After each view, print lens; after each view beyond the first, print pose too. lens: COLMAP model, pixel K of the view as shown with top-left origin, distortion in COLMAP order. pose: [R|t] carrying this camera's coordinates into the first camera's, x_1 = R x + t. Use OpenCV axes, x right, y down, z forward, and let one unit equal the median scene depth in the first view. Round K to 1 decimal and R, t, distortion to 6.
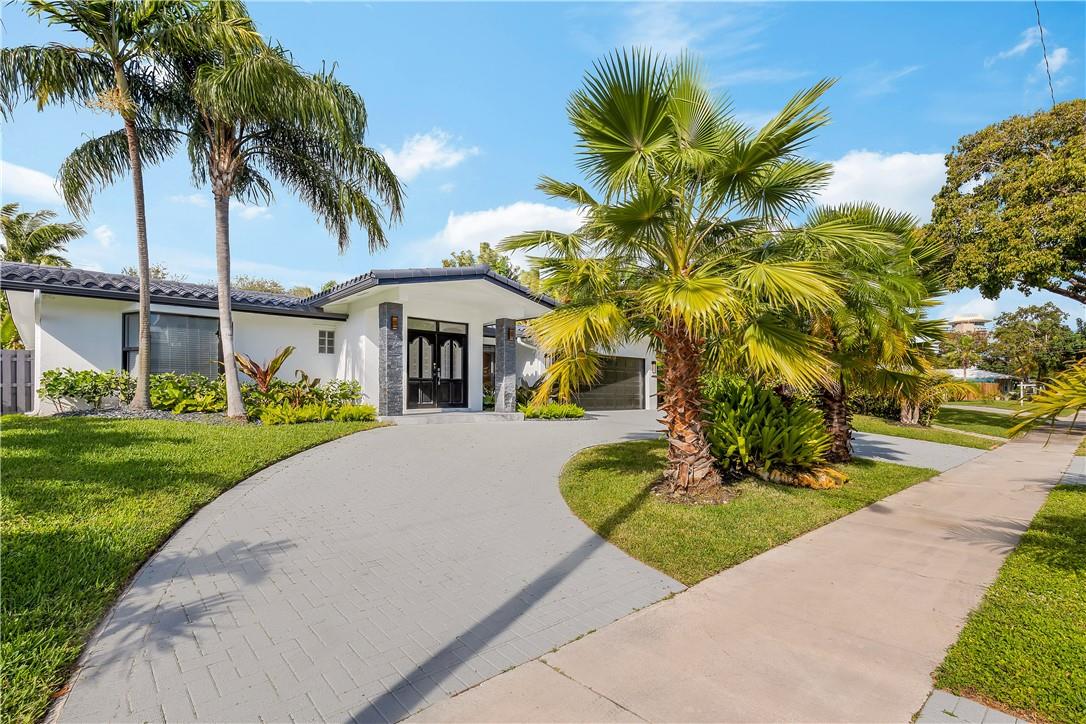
lens RADIAL K [[483.4, 0, 544.0], [0, 483.4, 362.8], [0, 0, 1]] dist [0.005420, -0.002083]
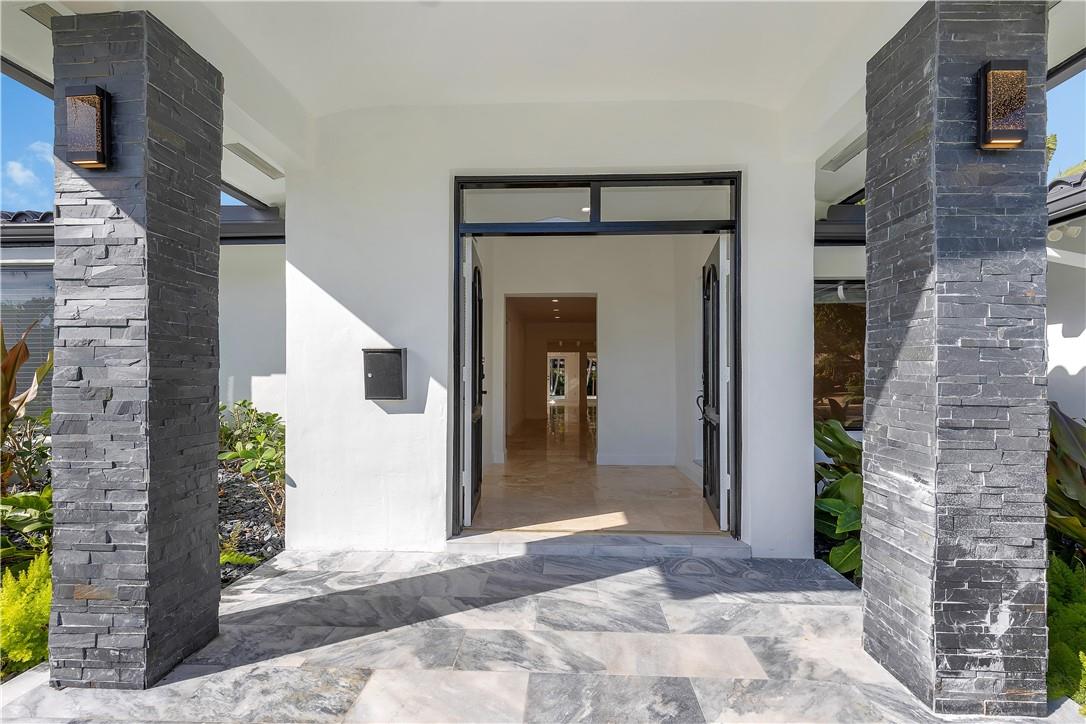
lens RADIAL K [[483.4, 0, 543.9], [0, 483.4, 365.1], [0, 0, 1]] dist [0.005420, -0.002083]
pose [[0.752397, -0.001194, -0.658709, -0.071589], [0.002364, 0.999997, 0.000887, 0.009750], [0.658706, -0.002224, 0.752397, 0.788156]]
